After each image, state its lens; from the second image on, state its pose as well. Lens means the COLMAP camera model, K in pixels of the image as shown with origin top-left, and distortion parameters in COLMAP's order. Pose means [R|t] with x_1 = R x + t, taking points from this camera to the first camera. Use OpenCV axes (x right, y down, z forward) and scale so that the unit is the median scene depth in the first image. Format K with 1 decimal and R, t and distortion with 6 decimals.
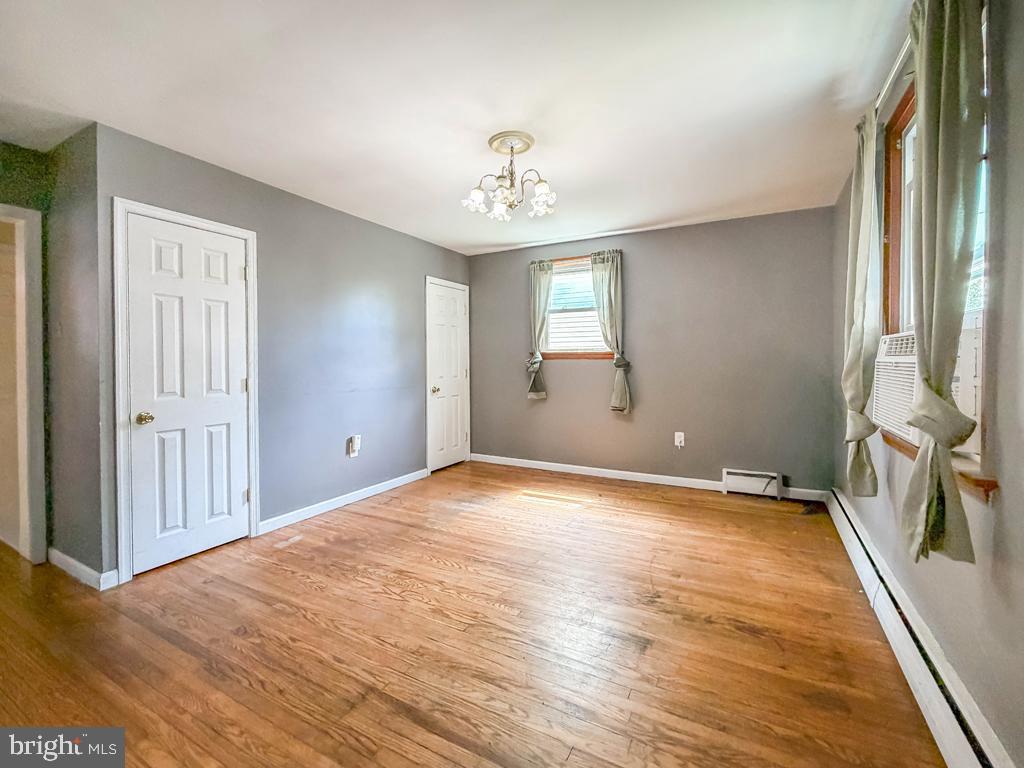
lens RADIAL K [[420.1, 0, 512.0], [0, 420.1, 384.0], [0, 0, 1]] dist [-0.002986, -0.000546]
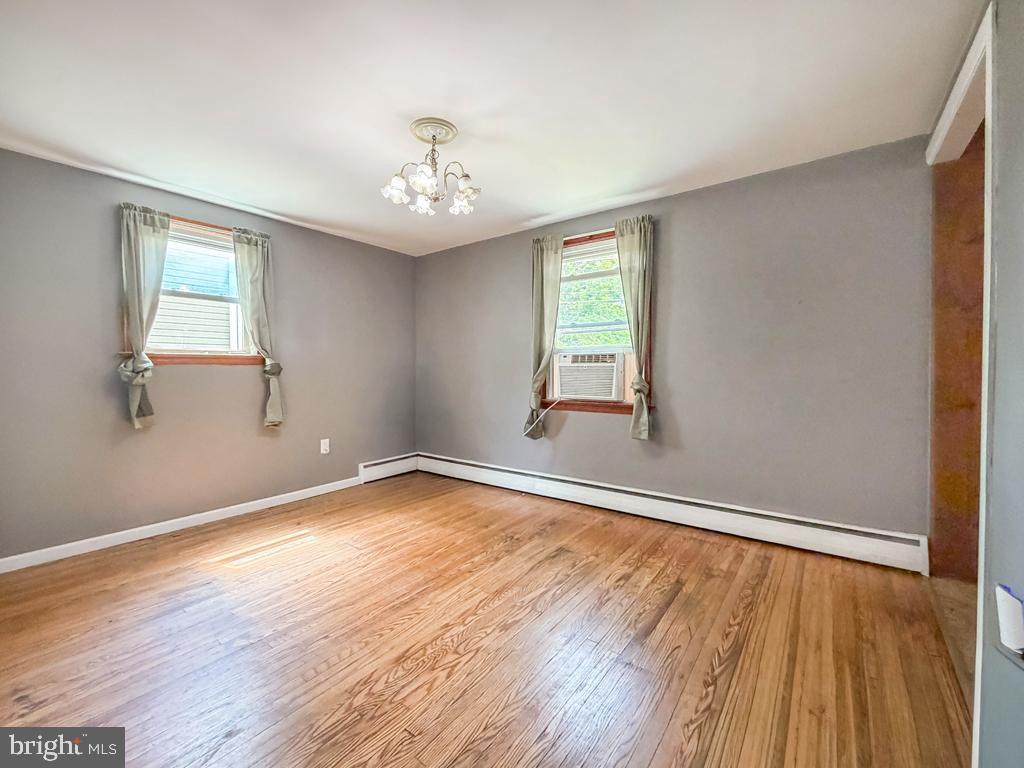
lens RADIAL K [[436.6, 0, 507.6], [0, 436.6, 396.8], [0, 0, 1]] dist [-0.000294, -0.000234]
pose [[0.171645, -0.059902, 0.983336, -0.607993], [0.058842, 0.996991, 0.050462, -0.013996], [-0.983400, 0.049200, 0.174654, 0.436167]]
